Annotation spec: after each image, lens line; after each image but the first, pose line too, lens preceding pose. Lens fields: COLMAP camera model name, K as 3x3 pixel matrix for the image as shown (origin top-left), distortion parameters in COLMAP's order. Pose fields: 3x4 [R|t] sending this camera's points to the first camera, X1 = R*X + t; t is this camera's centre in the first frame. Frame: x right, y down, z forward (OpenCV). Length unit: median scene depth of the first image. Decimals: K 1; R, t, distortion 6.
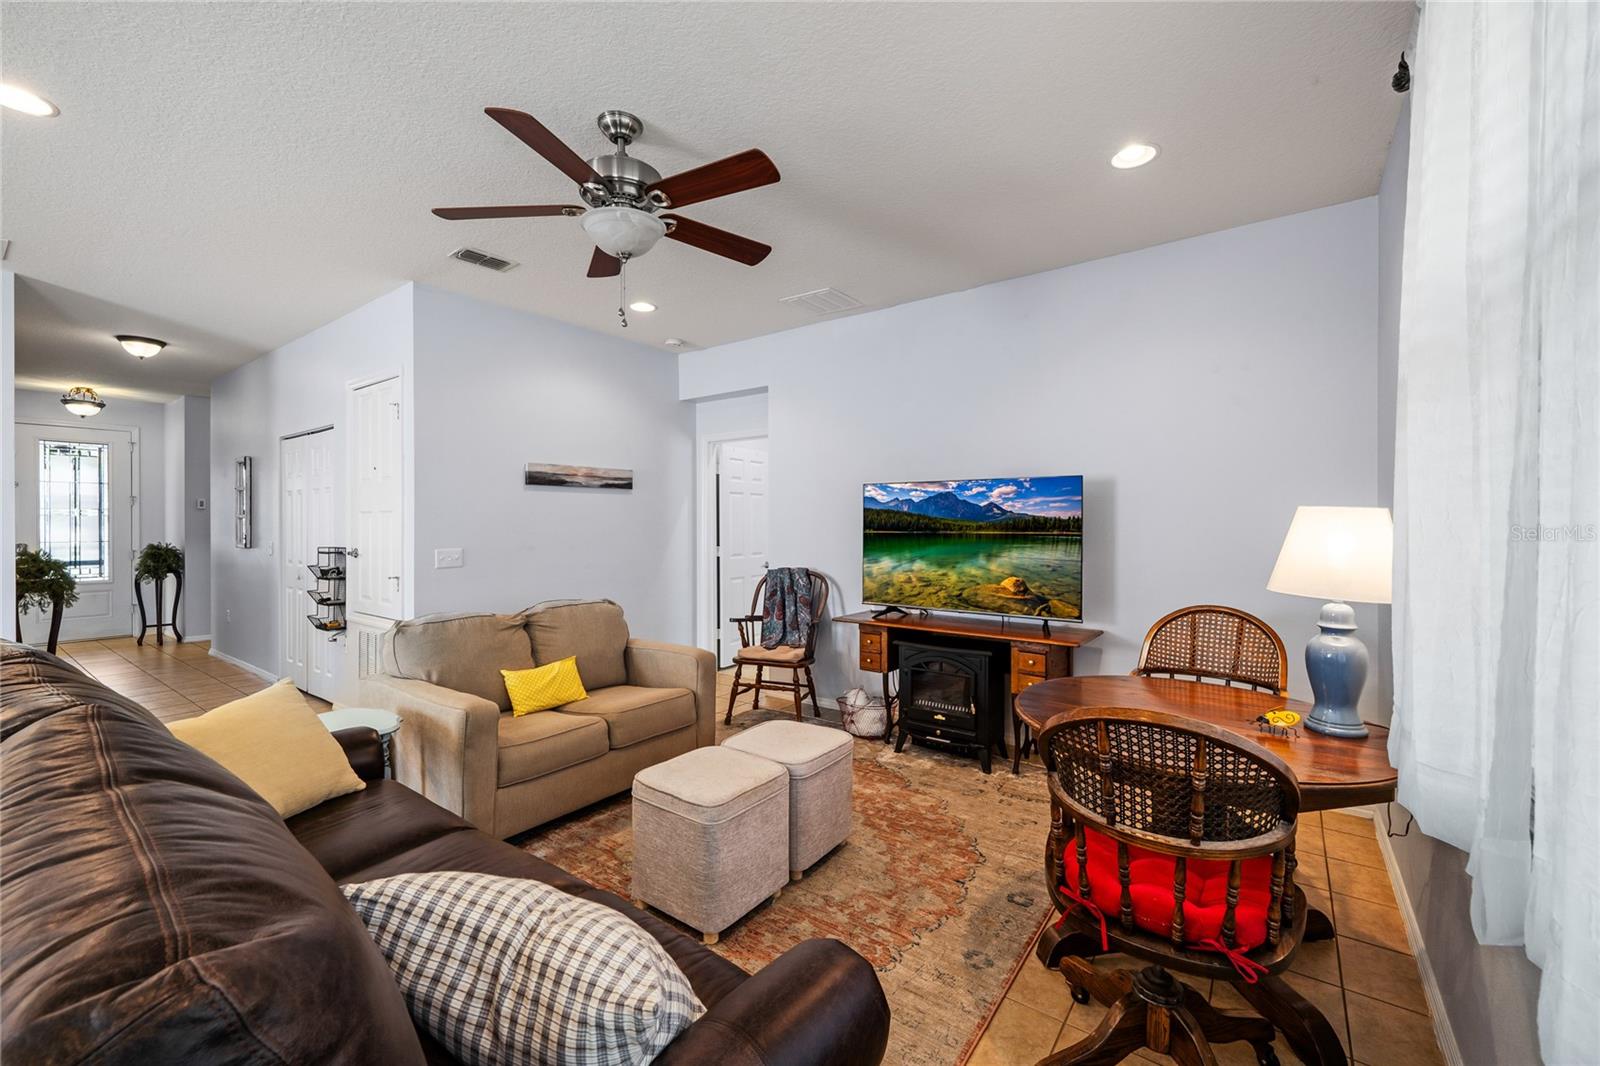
lens RADIAL K [[647.2, 0, 799.5], [0, 647.2, 522.2], [0, 0, 1]] dist [-0.000500, 0.000134]
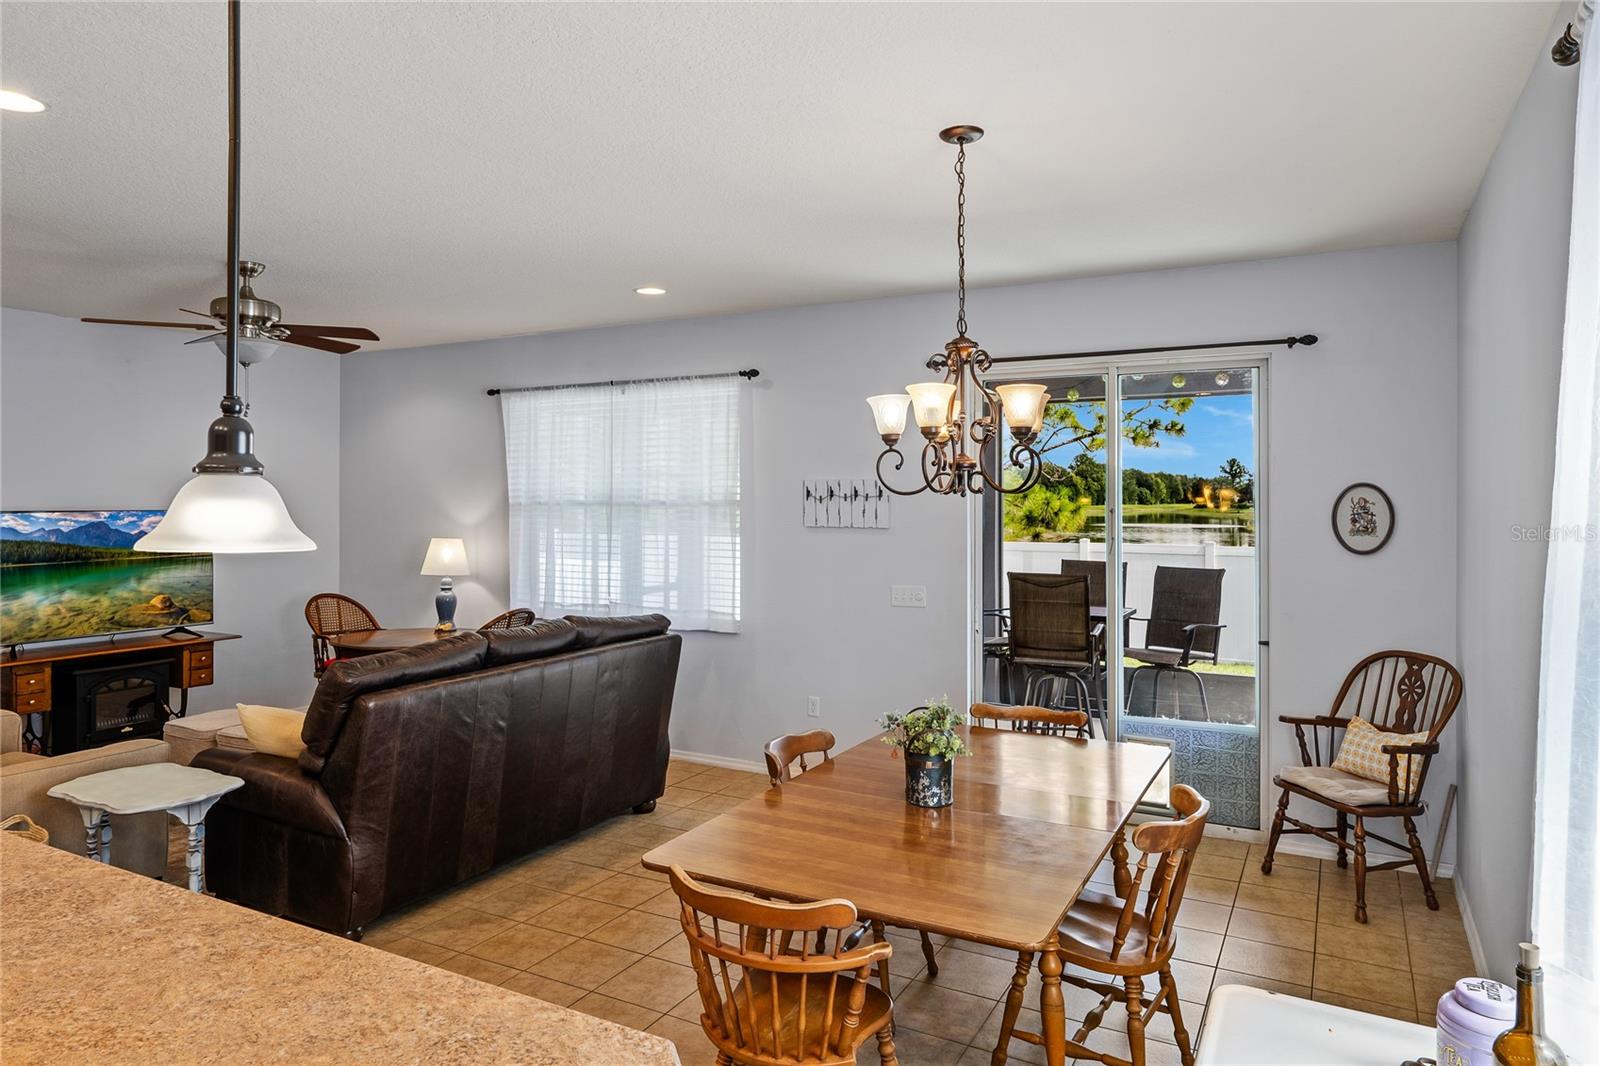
lens RADIAL K [[1016.8, 0, 803.6], [0, 1016.8, 522.0], [0, 0, 1]] dist [-0.001435, -0.002721]
pose [[-0.123155, -0.026212, 0.992041, -1.527977], [-0.002227, 0.999656, 0.026137, -0.091126], [-0.992385, 0.001010, -0.123171, 0.076773]]
